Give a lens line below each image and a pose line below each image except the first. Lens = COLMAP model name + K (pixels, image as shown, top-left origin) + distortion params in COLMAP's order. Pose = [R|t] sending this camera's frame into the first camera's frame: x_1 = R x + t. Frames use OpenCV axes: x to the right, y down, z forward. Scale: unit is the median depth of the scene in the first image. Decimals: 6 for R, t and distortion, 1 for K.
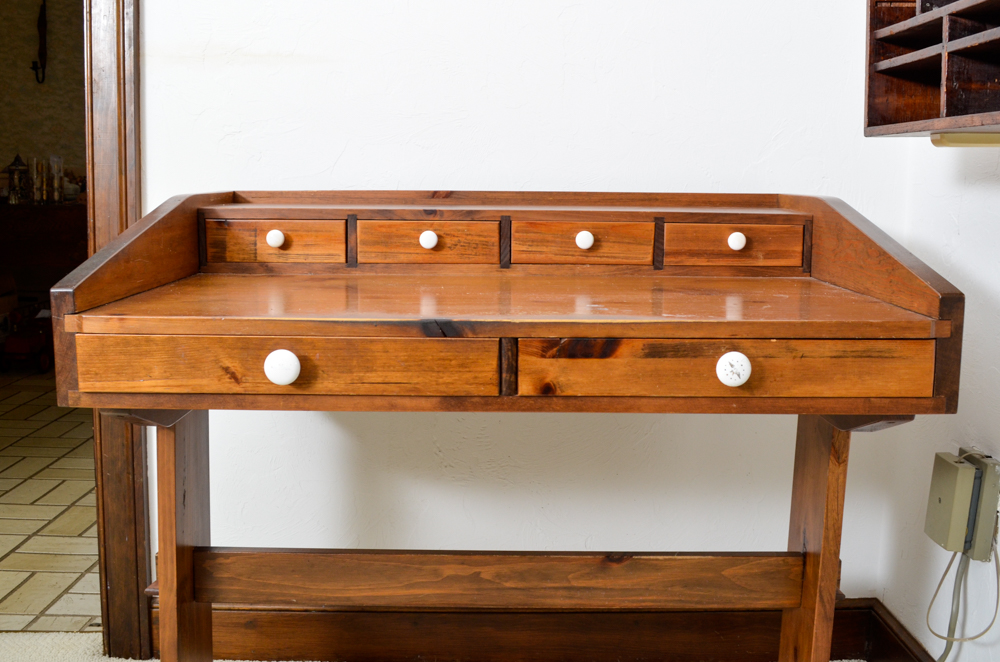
lens RADIAL K [[948.1, 0, 486.9], [0, 948.1, 276.8], [0, 0, 1]] dist [-0.078251, 0.000000]
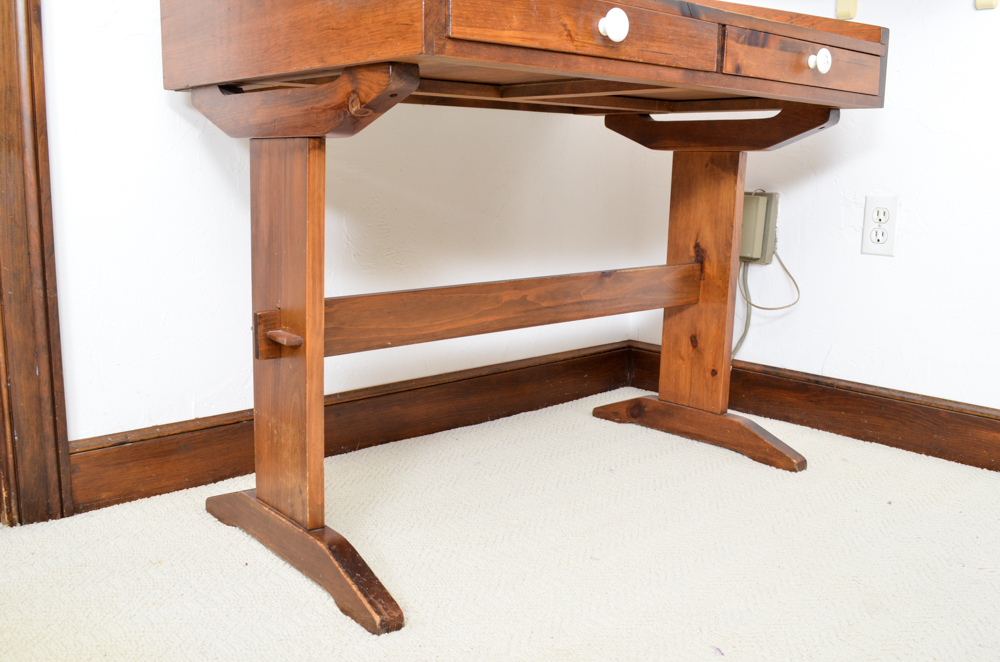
lens RADIAL K [[904.3, 0, 485.6], [0, 904.3, 332.1], [0, 0, 1]] dist [-0.051749, 0.000028]
pose [[0.759156, -0.119441, 0.639856, -0.742571], [0.056300, 0.991385, 0.118263, 0.226394], [-0.648469, -0.053756, 0.759341, 0.206117]]
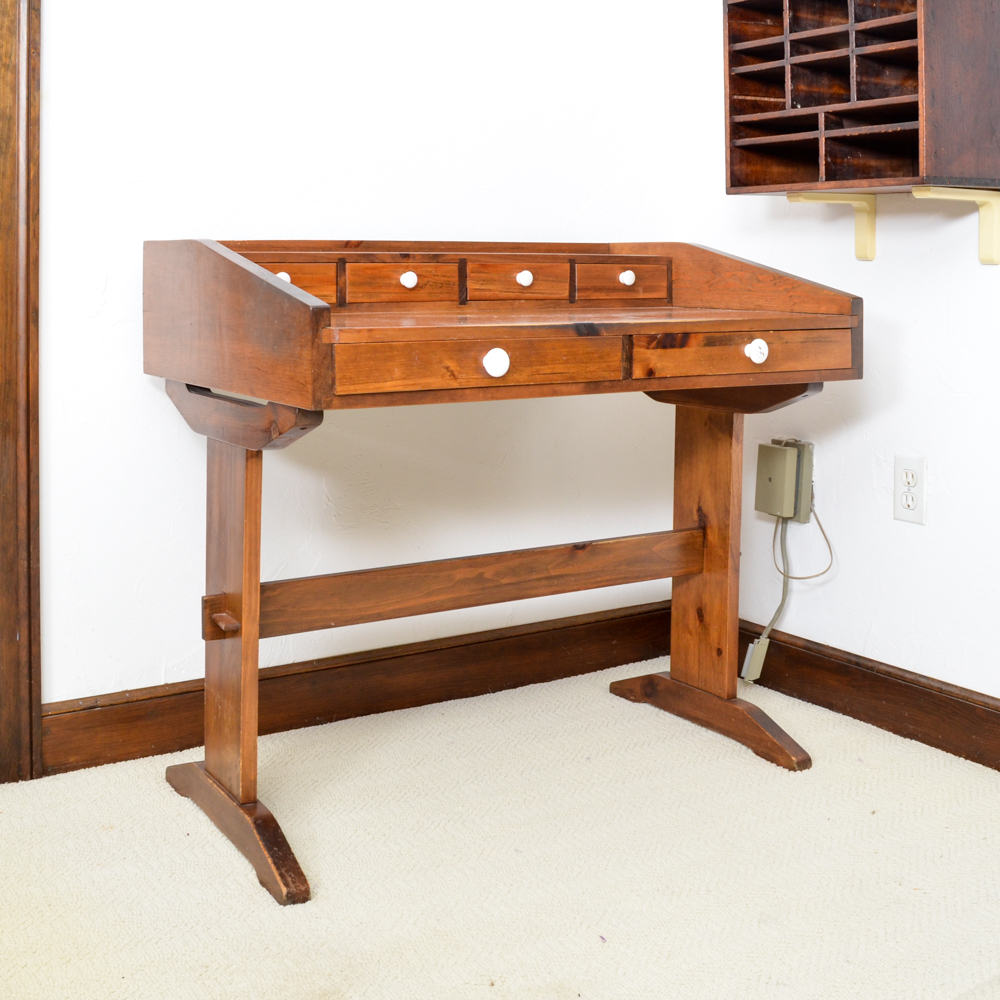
lens RADIAL K [[1302.2, 0, 425.9], [0, 1302.2, 320.2], [0, 0, 1]] dist [-0.030760, 0.000000]
pose [[0.866522, -0.027523, 0.498379, -0.829797], [0.058253, 0.997232, -0.046211, 0.081439], [-0.495727, 0.069074, 0.865727, -0.328440]]
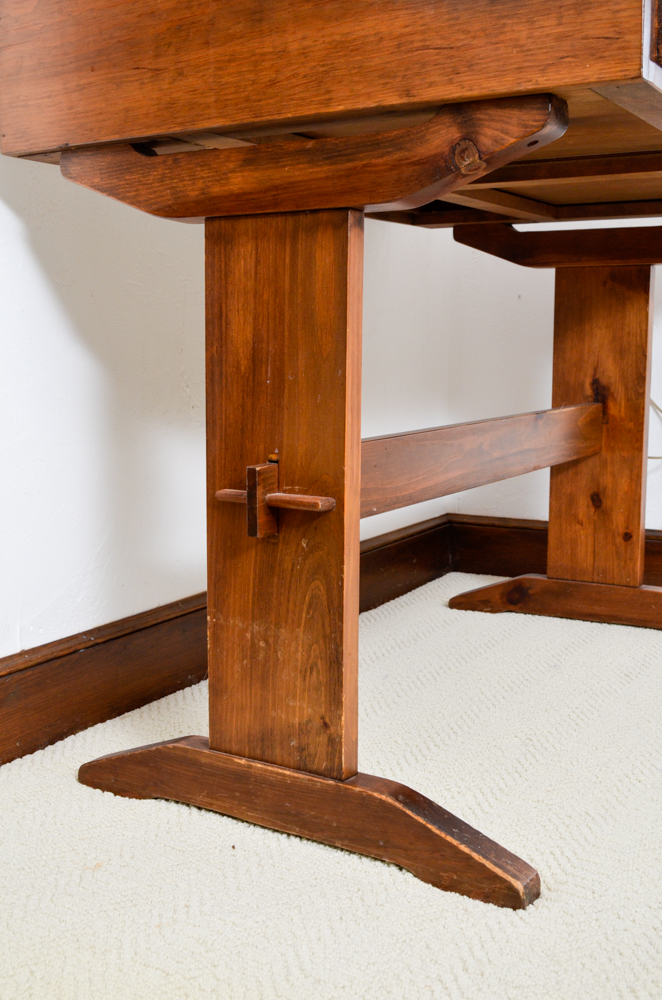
lens RADIAL K [[1115.8, 0, 336.8], [0, 1115.8, 482.1], [0, 0, 1]] dist [-0.042934, 0.000000]
pose [[0.522123, -0.122318, 0.844053, -0.939321], [0.087913, 0.992109, 0.089392, 0.246788], [-0.848327, 0.027529, 0.528757, 0.574836]]
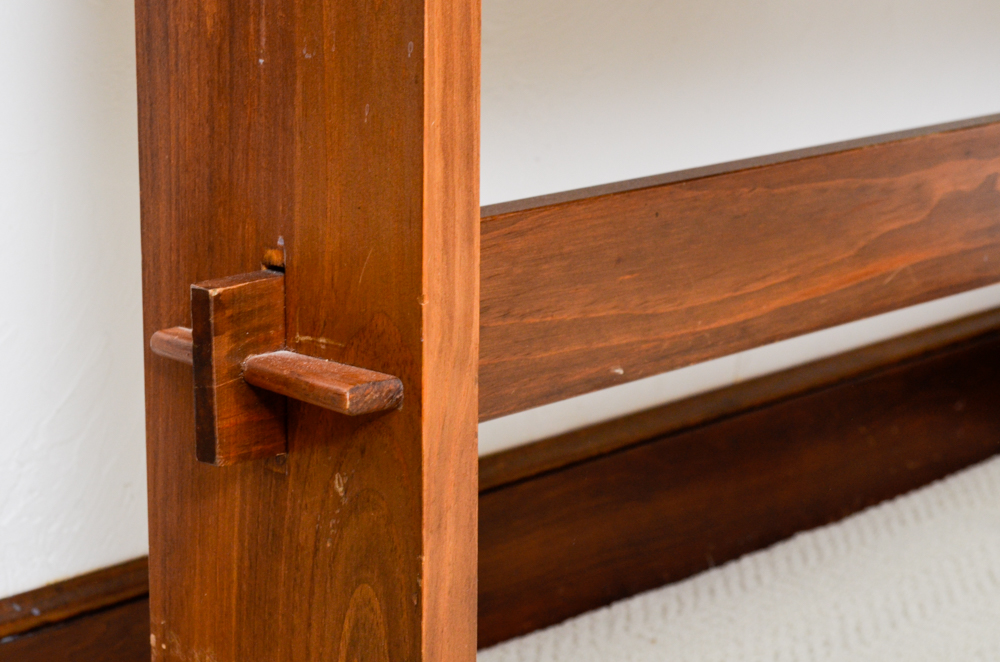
lens RADIAL K [[2347.2, 0, 454.0], [0, 2347.2, 275.3], [0, 0, 1]] dist [0.033654, 0.000000]
pose [[0.713322, -0.156335, 0.683177, -0.712412], [0.086296, 0.986977, 0.135752, 0.219721], [-0.695503, -0.037879, 0.717524, 0.537430]]
